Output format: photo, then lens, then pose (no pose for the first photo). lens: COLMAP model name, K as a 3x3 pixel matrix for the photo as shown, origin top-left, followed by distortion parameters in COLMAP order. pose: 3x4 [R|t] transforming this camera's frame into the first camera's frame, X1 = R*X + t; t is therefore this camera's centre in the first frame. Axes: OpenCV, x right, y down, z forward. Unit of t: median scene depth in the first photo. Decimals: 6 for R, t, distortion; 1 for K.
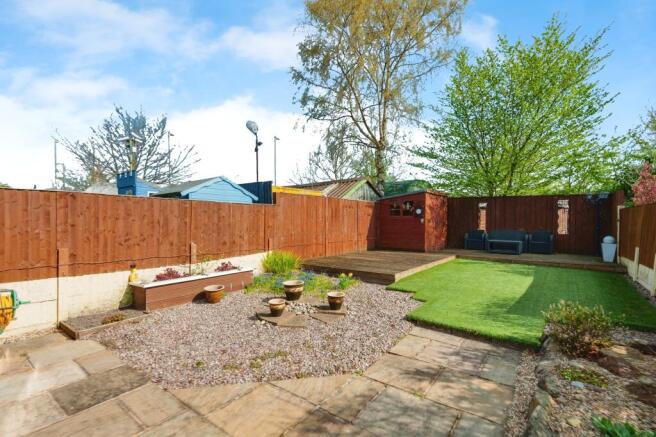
lens RADIAL K [[296.0, 0, 328.0], [0, 296.0, 218.5], [0, 0, 1]] dist [0.013275, -0.000113]
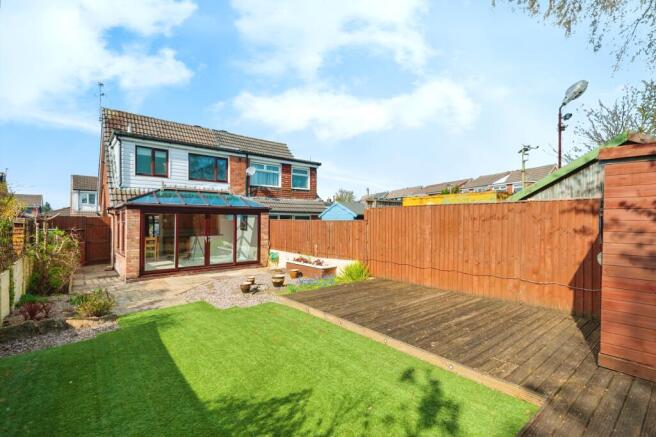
lens RADIAL K [[300.1, 0, 328.3], [0, 300.1, 211.9], [0, 0, 1]] dist [0.024830, -0.000458]
pose [[-0.220553, -0.026168, -0.975024, 1.194245], [0.004718, 0.999600, -0.027895, -0.059986], [0.975364, -0.010753, -0.220341, 1.425638]]
